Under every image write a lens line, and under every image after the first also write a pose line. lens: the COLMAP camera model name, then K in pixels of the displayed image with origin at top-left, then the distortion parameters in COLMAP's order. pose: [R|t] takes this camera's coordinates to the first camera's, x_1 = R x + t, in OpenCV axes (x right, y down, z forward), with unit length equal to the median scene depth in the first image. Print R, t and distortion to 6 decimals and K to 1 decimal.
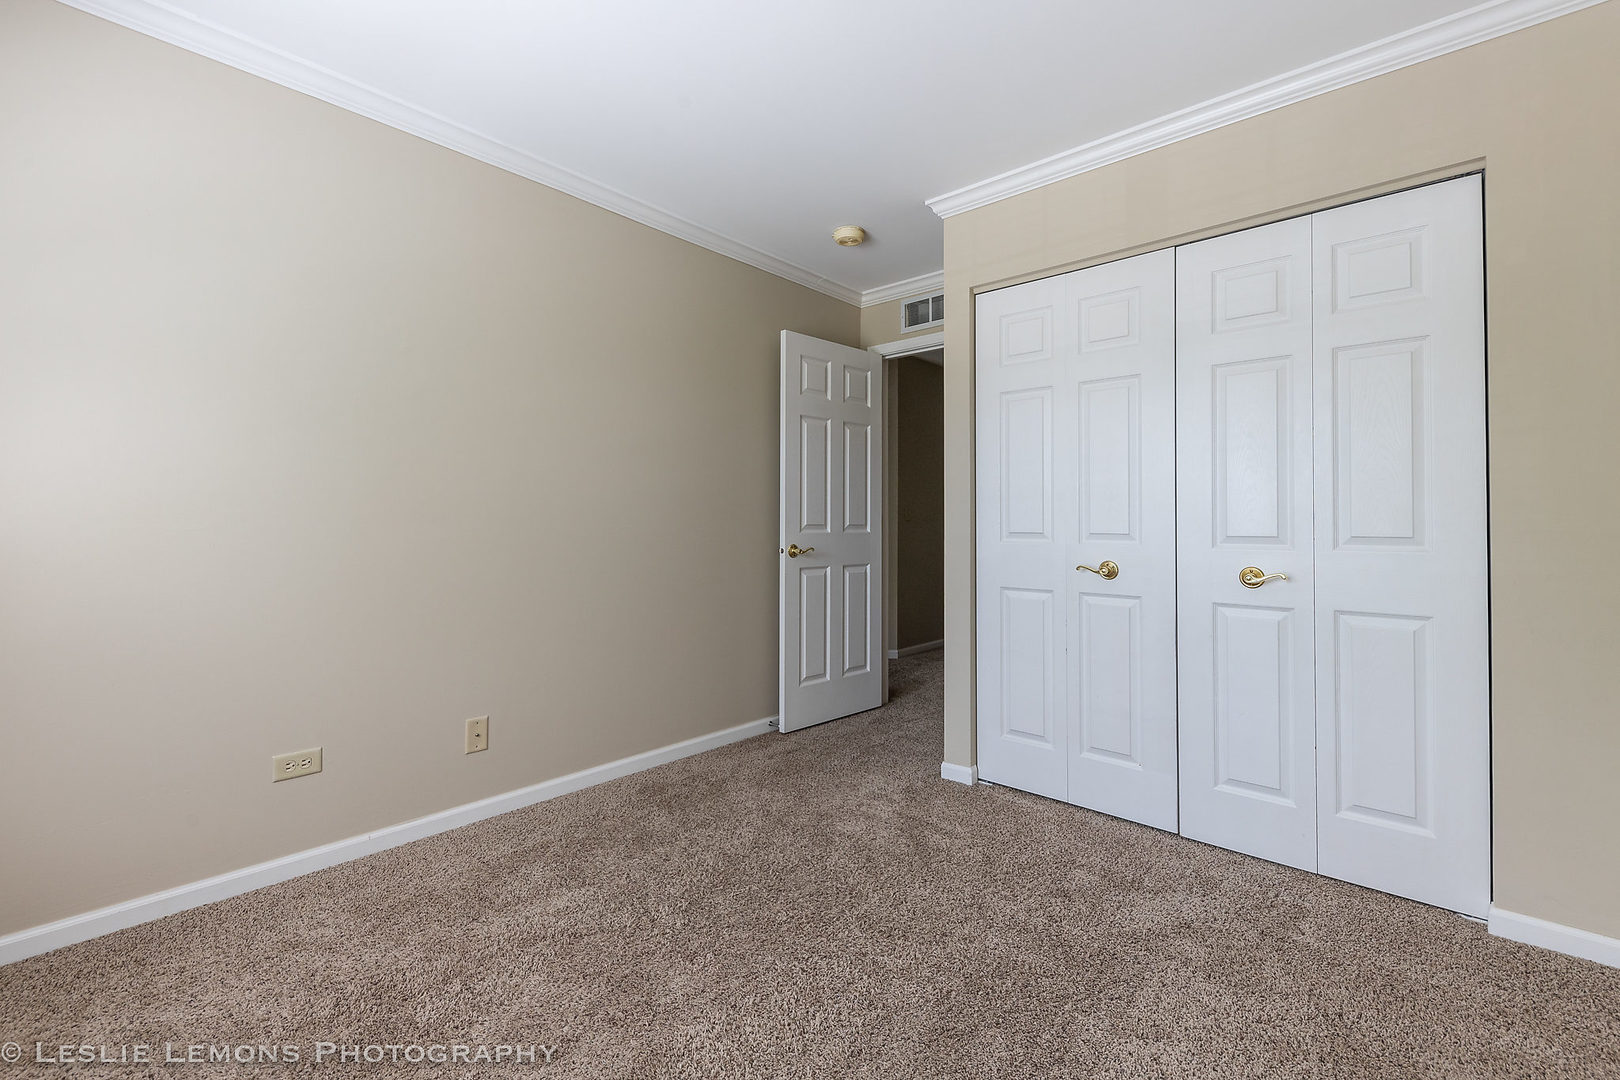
lens RADIAL K [[687.2, 0, 837.8], [0, 687.2, 531.2], [0, 0, 1]] dist [0.014790, -0.004574]
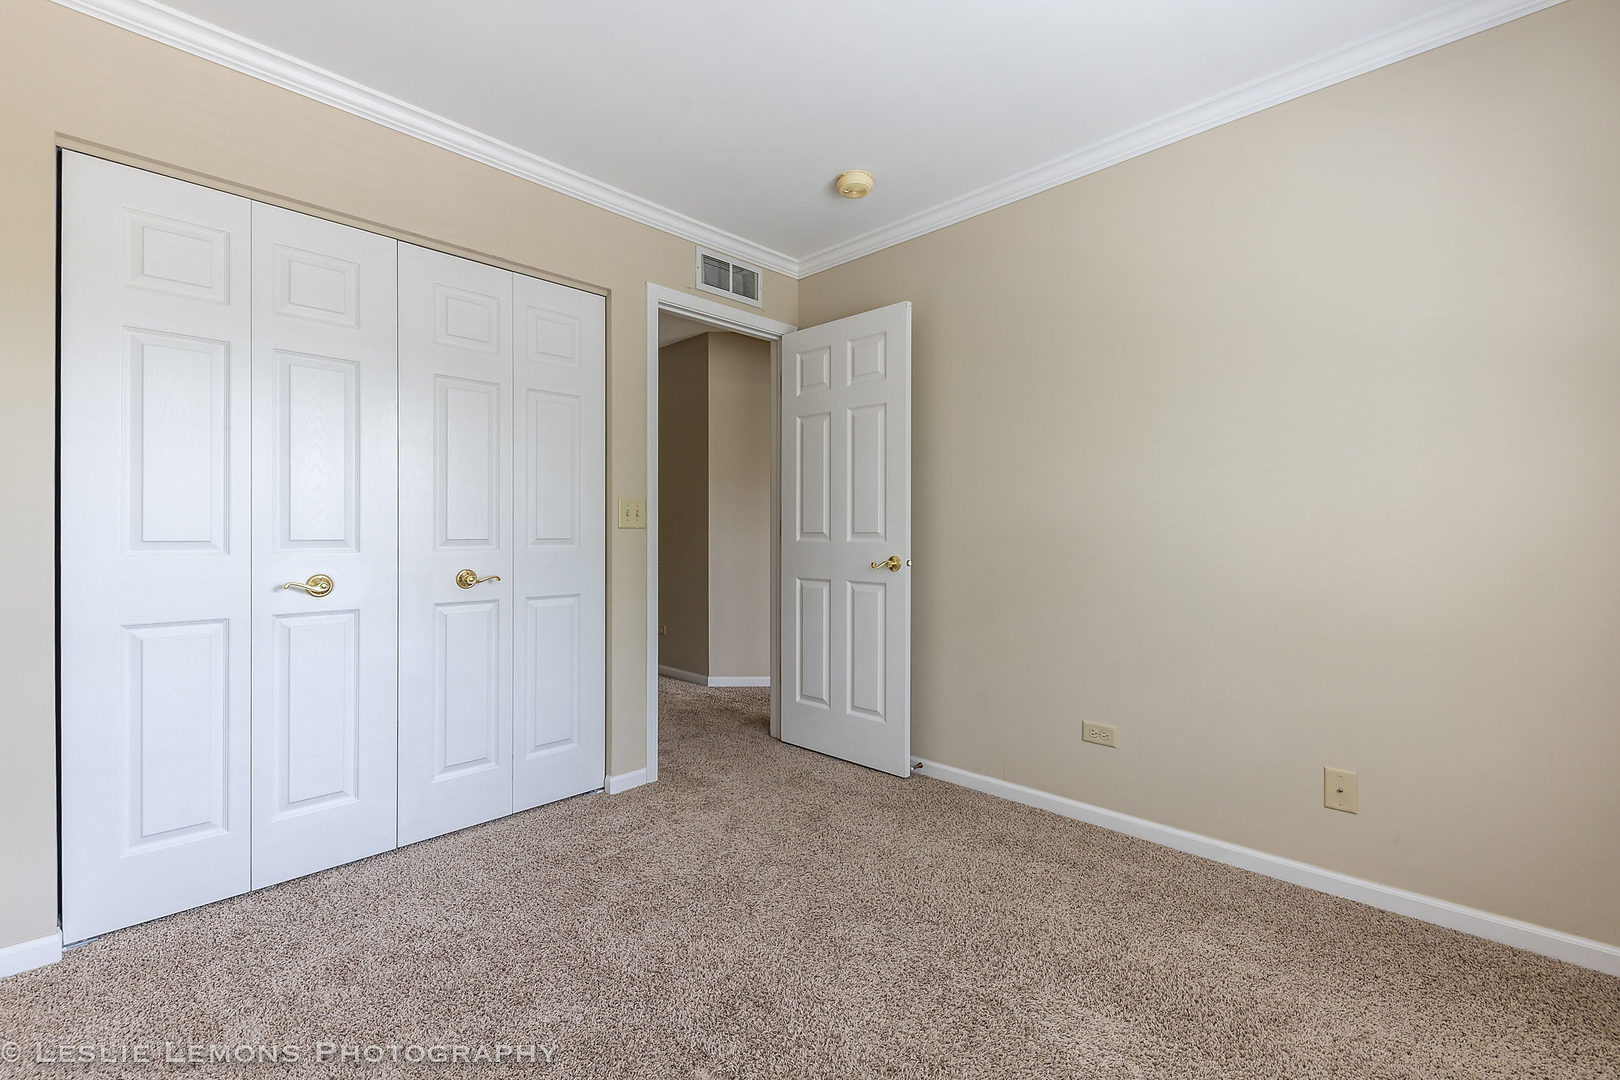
lens RADIAL K [[666.1, 0, 761.0], [0, 666.1, 530.9], [0, 0, 1]] dist [-0.004618, -0.000670]
pose [[0.097137, -0.000611, 0.995271, -0.357845], [0.008736, 0.999962, -0.000238, -0.001673], [-0.995233, 0.008718, 0.097139, 0.454716]]
